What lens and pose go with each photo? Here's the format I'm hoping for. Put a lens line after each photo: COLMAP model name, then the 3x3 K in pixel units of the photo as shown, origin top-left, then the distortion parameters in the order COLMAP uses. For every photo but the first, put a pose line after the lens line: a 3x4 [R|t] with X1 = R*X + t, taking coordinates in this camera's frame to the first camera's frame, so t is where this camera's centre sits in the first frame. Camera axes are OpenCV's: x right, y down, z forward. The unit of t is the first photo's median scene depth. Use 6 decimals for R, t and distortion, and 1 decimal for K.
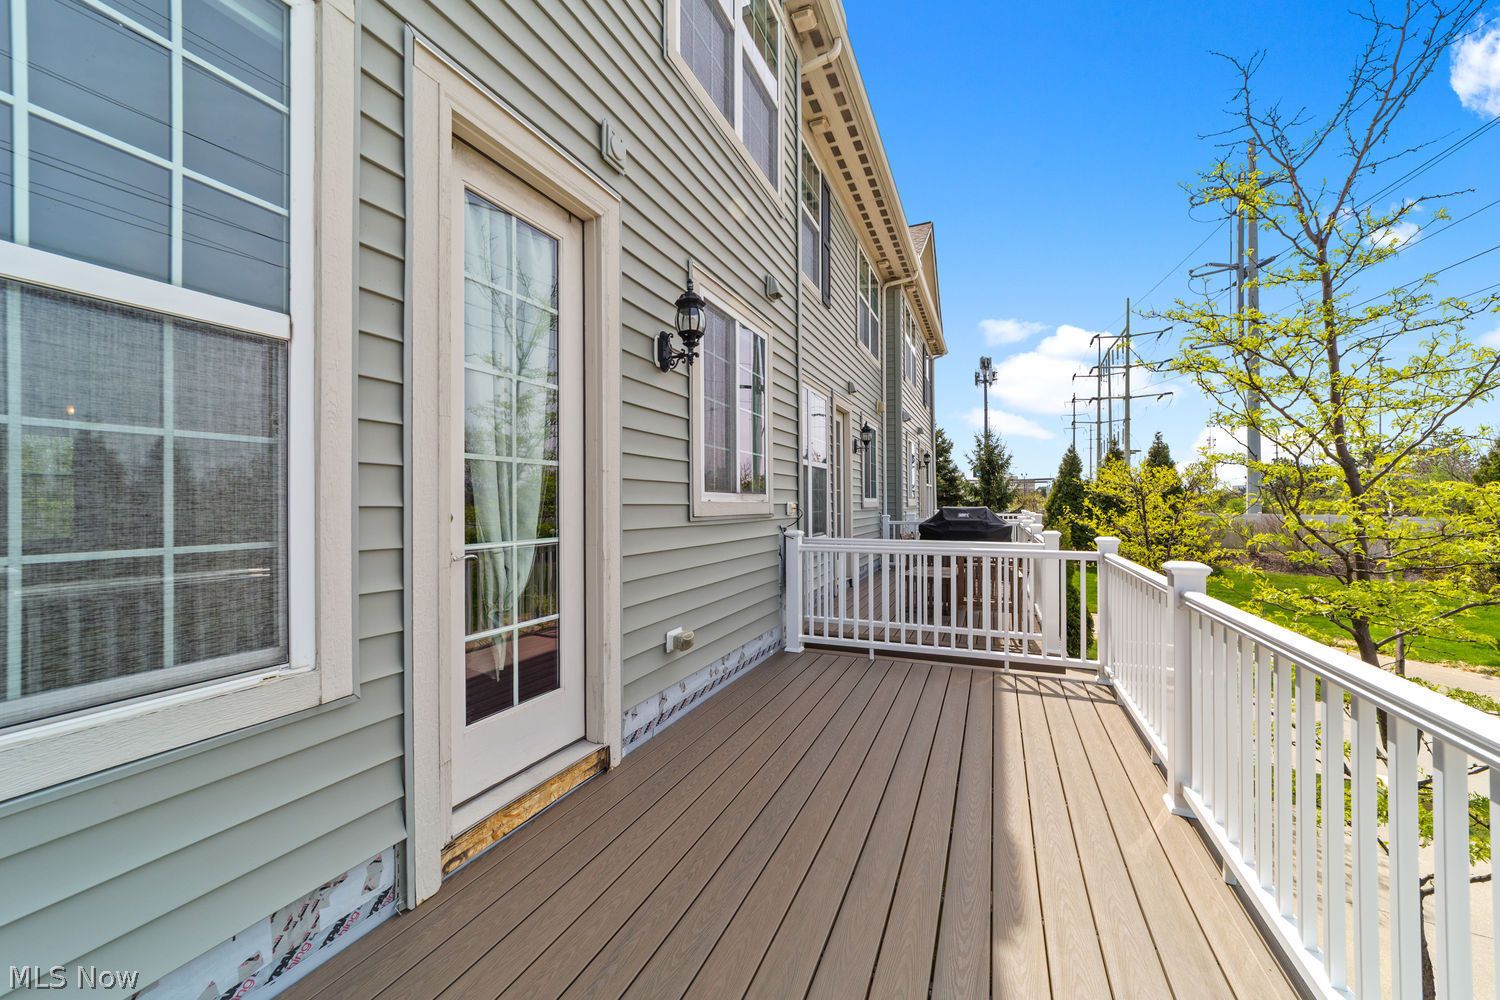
lens RADIAL K [[577.9, 0, 745.6], [0, 577.9, 498.9], [0, 0, 1]] dist [-0.014191, 0.004145]
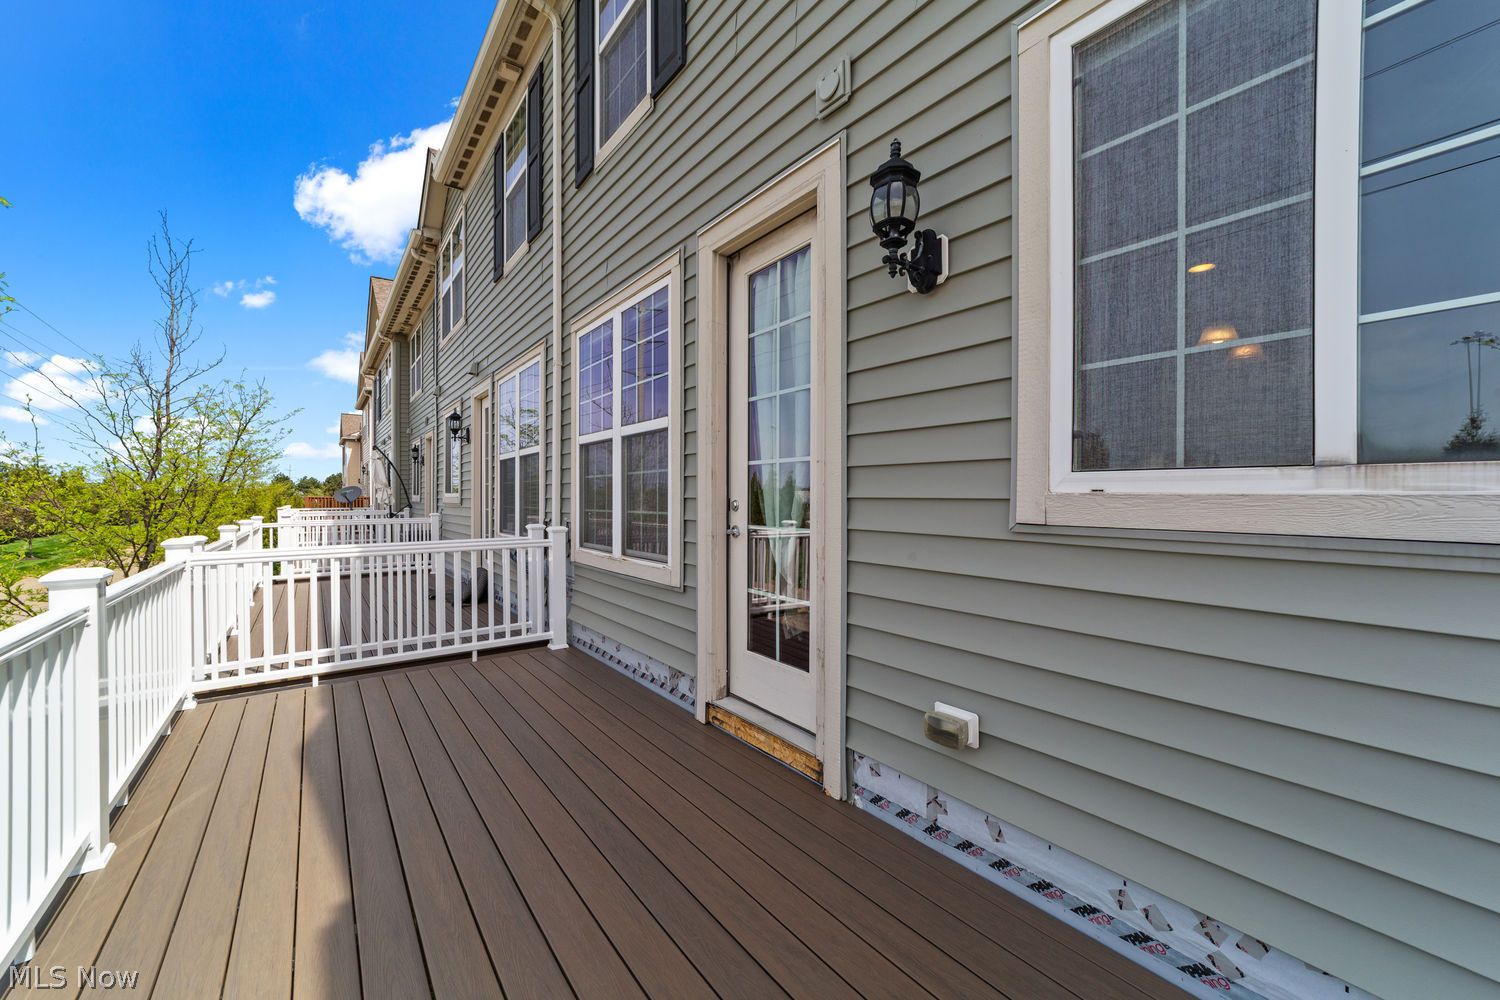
lens RADIAL K [[577.9, 0, 740.1], [0, 577.9, 497.9], [0, 0, 1]] dist [-0.014191, 0.004145]
pose [[-0.498583, 0.005809, -0.866822, 0.701504], [0.007188, 0.999971, 0.002567, 0.006777], [0.866812, -0.004951, -0.498610, 1.532471]]
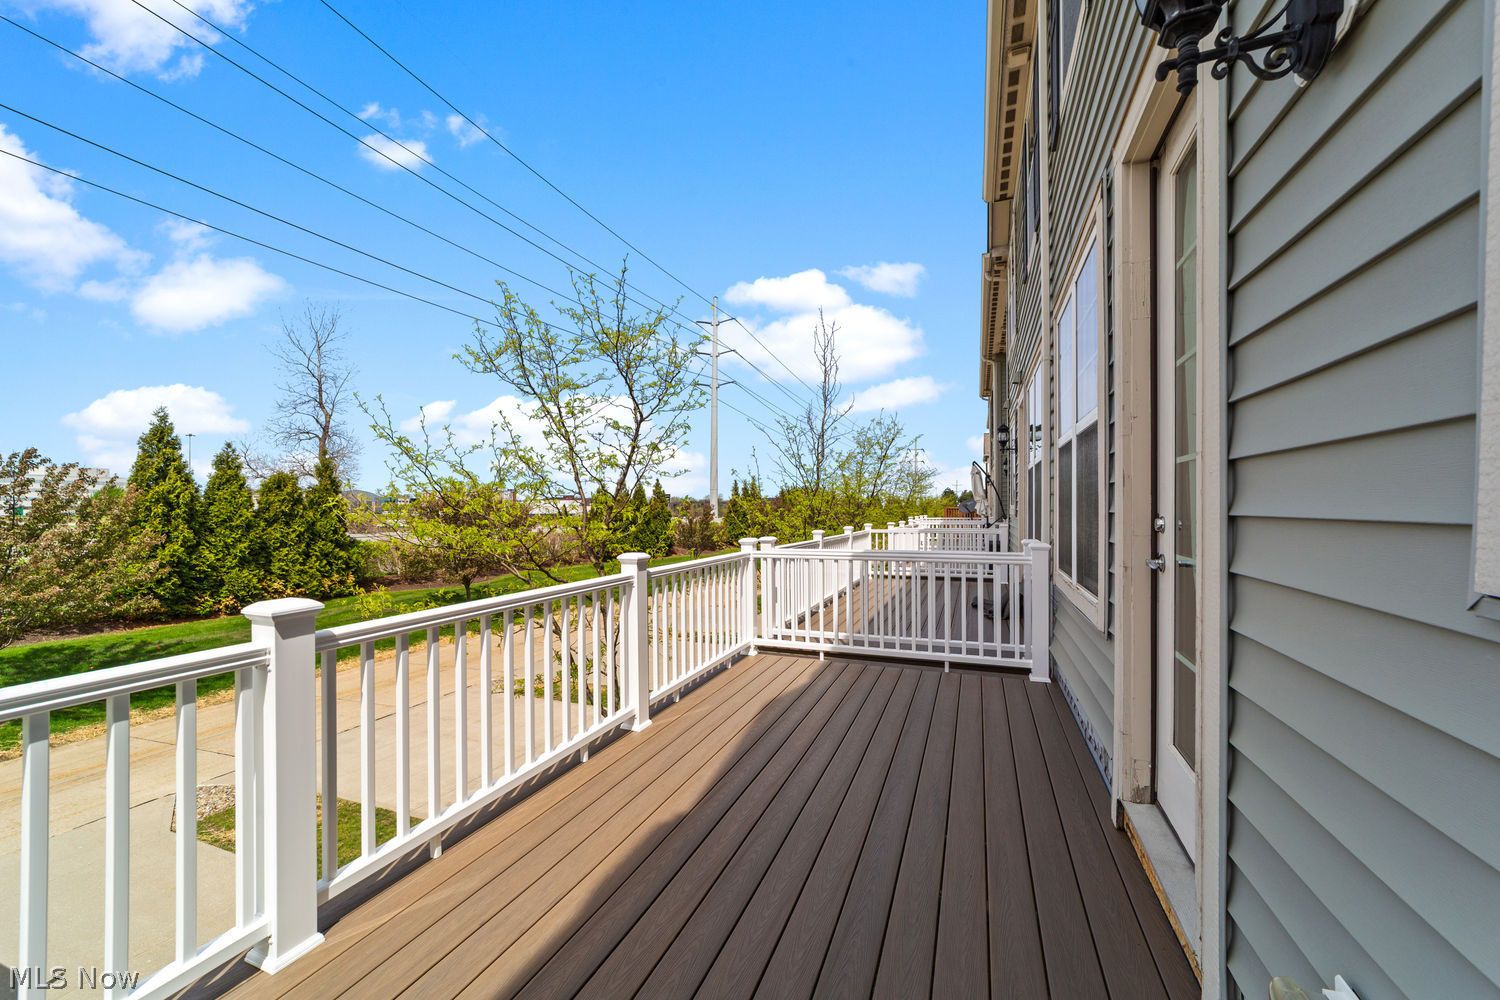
lens RADIAL K [[577.9, 0, 749.0], [0, 577.9, 509.0], [0, 0, 1]] dist [-0.014191, 0.004145]
pose [[-0.999384, 0.003506, -0.034911, 0.226643], [0.003639, 0.999986, -0.003763, 0.004889], [0.034897, -0.003888, -0.999383, 1.722893]]
